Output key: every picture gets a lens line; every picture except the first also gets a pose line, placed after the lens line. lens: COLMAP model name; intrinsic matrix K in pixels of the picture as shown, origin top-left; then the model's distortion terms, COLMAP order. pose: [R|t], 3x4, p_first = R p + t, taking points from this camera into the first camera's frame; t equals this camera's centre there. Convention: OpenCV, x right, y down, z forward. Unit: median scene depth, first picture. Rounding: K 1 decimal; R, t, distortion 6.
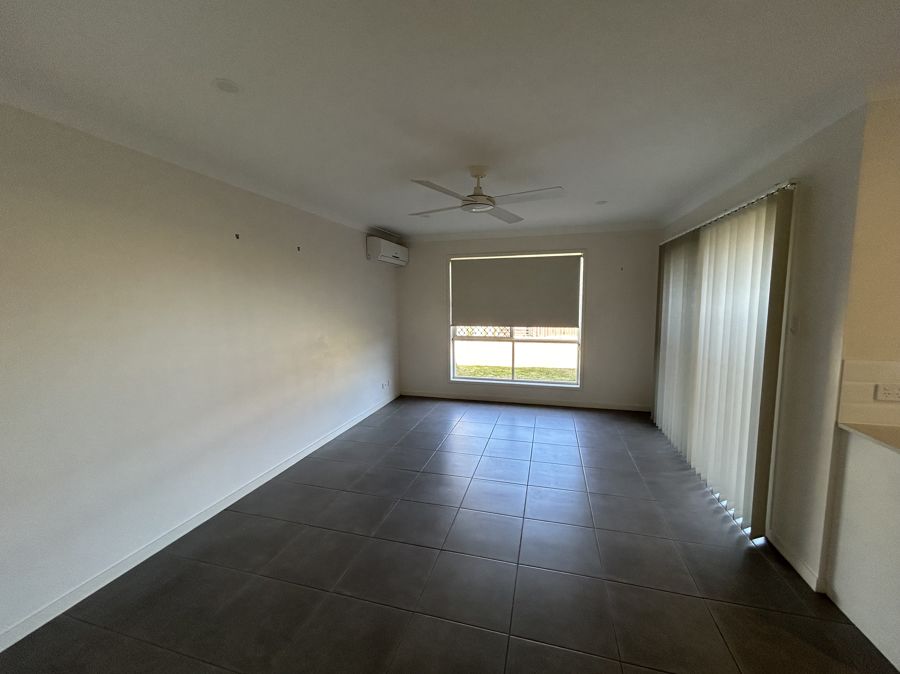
lens RADIAL K [[363.9, 0, 450.9], [0, 363.9, 337.5], [0, 0, 1]] dist [0.003638, 0.000664]
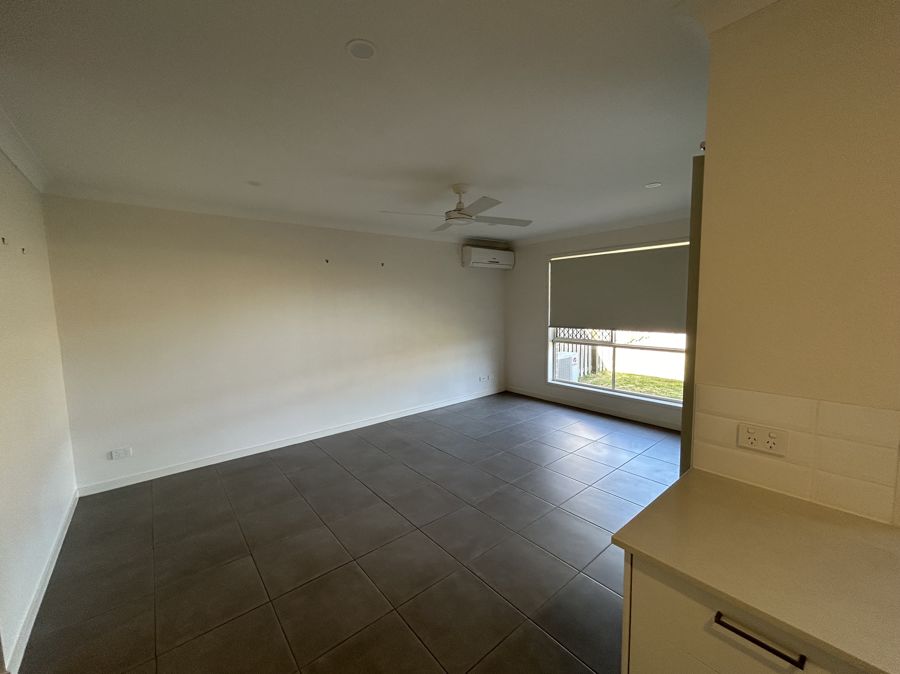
lens RADIAL K [[363.9, 0, 448.4], [0, 363.9, 335.7], [0, 0, 1]] dist [0.003638, 0.000664]
pose [[0.817647, 0.045942, -0.573884, 0.359303], [-0.048324, 0.998770, 0.011106, -0.006379], [0.573688, 0.018652, 0.818861, 0.034065]]
